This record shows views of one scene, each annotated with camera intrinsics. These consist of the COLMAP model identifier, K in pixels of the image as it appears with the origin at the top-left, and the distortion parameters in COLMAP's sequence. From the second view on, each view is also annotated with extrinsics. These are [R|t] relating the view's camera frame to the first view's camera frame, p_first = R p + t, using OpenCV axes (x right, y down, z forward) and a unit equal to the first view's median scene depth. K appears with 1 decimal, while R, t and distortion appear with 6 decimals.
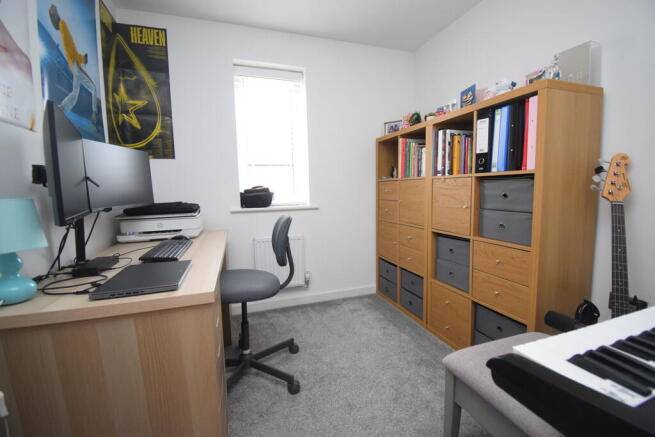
lens RADIAL K [[290.7, 0, 330.6], [0, 290.7, 217.2], [0, 0, 1]] dist [0.002556, 0.000021]
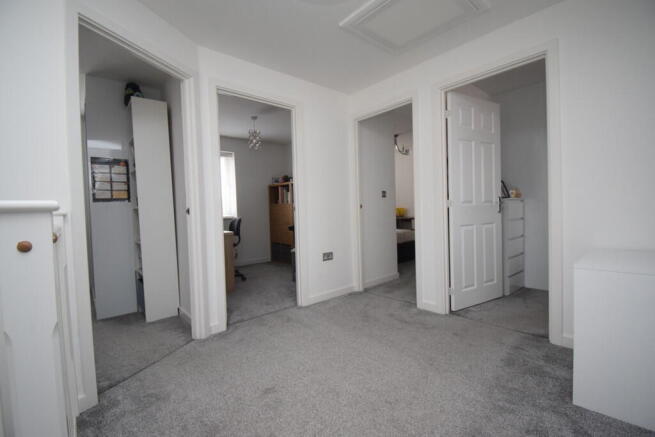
lens RADIAL K [[290.7, 0, 329.7], [0, 290.7, 219.0], [0, 0, 1]] dist [0.002556, 0.000021]
pose [[0.930552, -0.023928, 0.365377, -0.230237], [0.048931, 0.997039, -0.059323, 0.132639], [-0.362876, 0.073082, 0.928967, -1.233105]]
